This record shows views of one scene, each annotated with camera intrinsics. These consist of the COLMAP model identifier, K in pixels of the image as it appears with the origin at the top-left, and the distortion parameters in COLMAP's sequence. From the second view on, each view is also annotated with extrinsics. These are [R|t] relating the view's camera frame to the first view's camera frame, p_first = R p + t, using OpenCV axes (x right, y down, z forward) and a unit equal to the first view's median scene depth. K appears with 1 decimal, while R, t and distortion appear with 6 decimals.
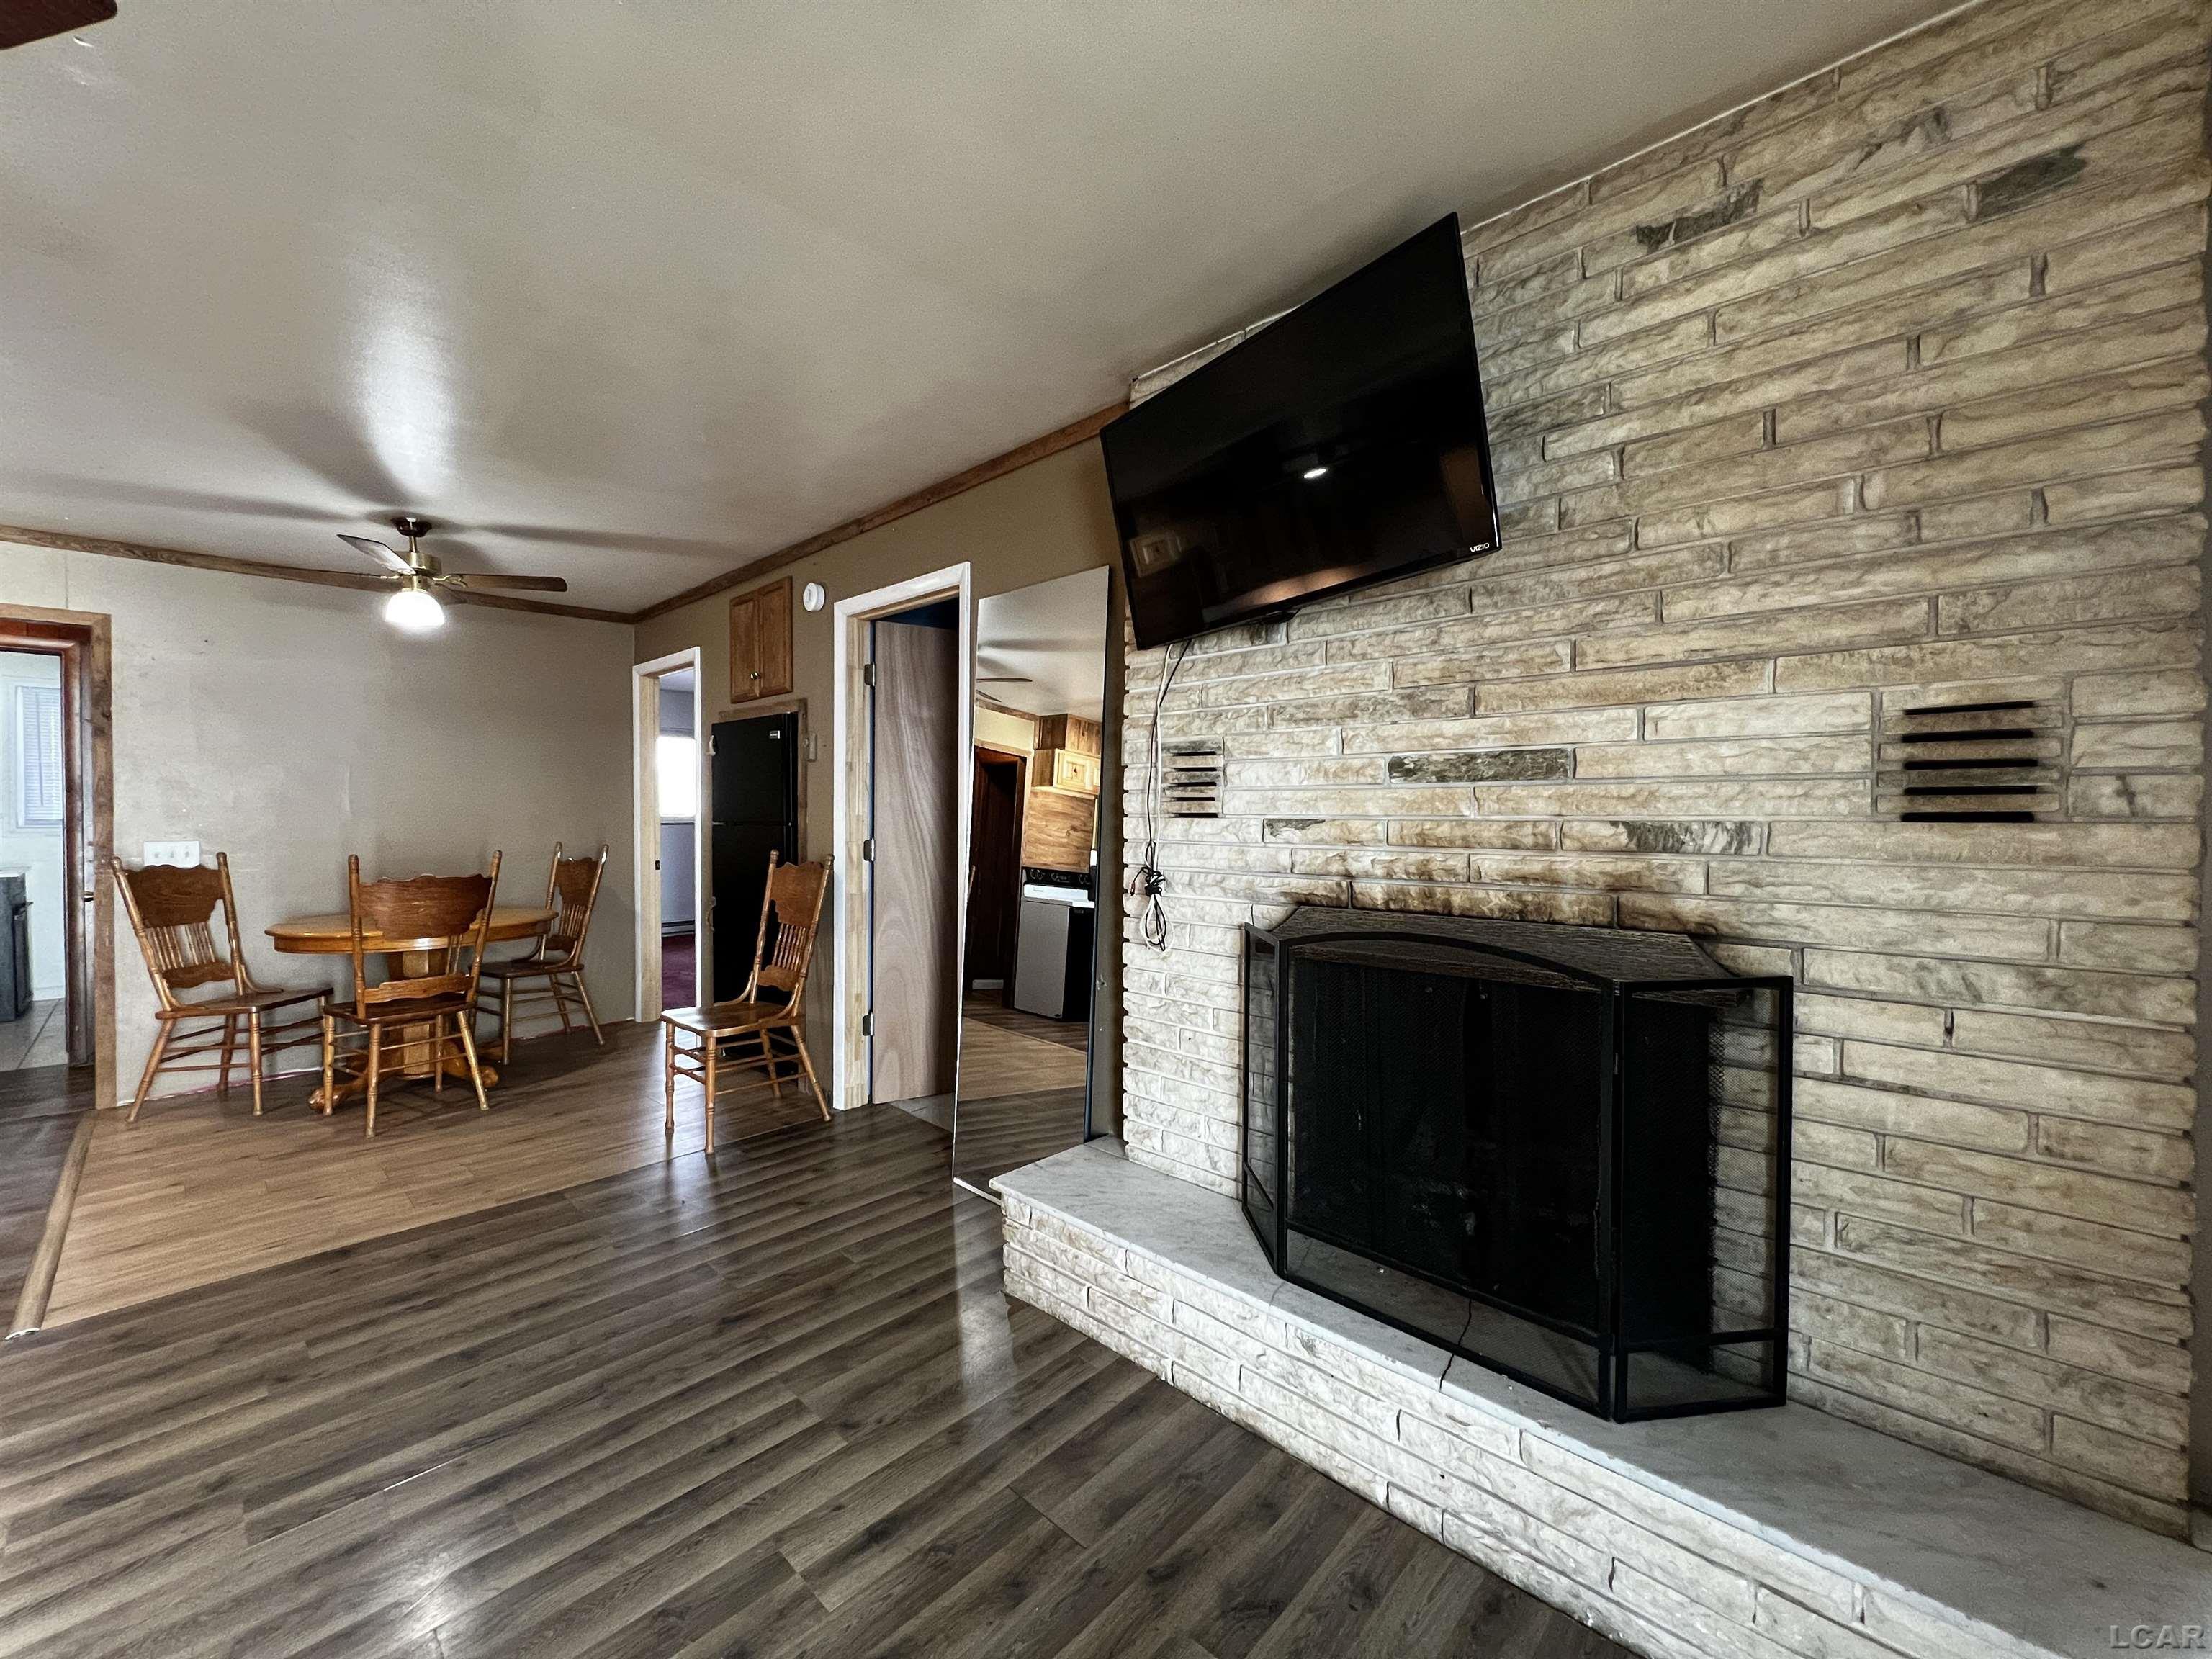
lens RADIAL K [[888.1, 0, 1100.5], [0, 888.1, 823.8], [0, 0, 1]] dist [-0.001310, 0.004968]
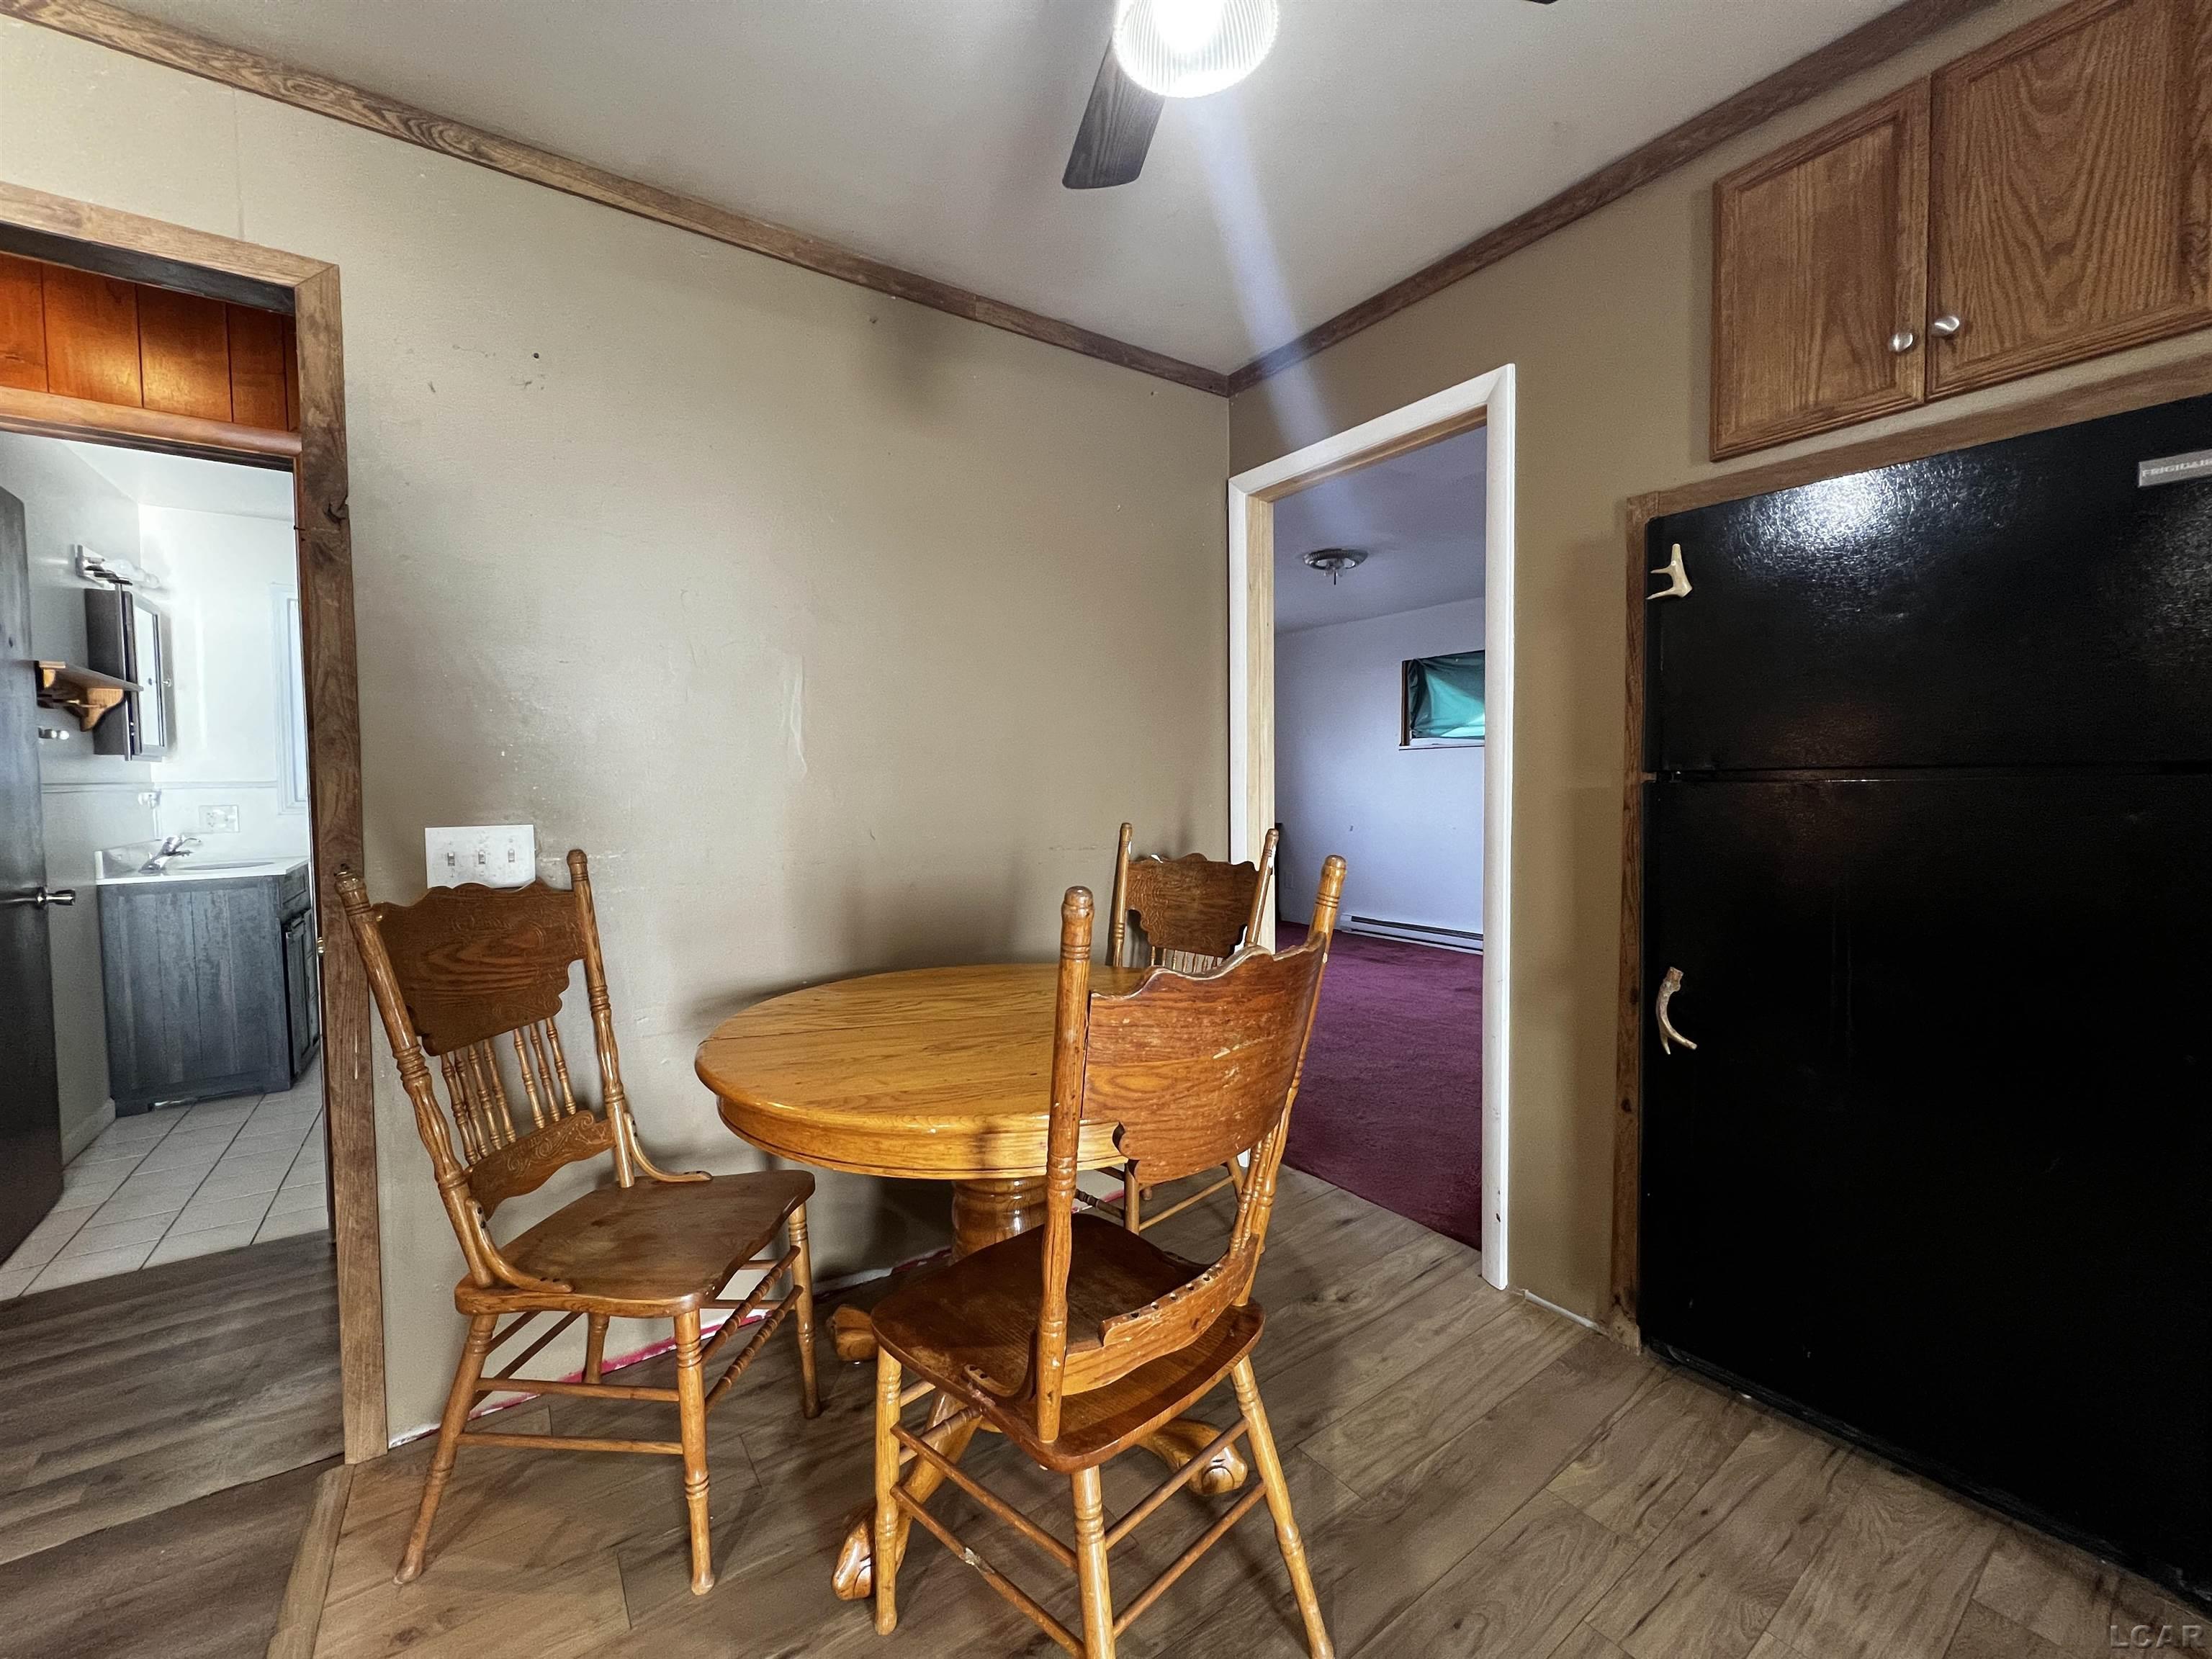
lens RADIAL K [[880.2, 0, 1106.0], [0, 880.2, 829.5], [0, 0, 1]] dist [-0.000141, -0.000132]
pose [[0.982958, 0.003882, -0.183790, -0.670978], [0.002879, 0.999329, 0.036509, 0.007074], [0.183808, -0.036416, 0.982287, 0.643498]]
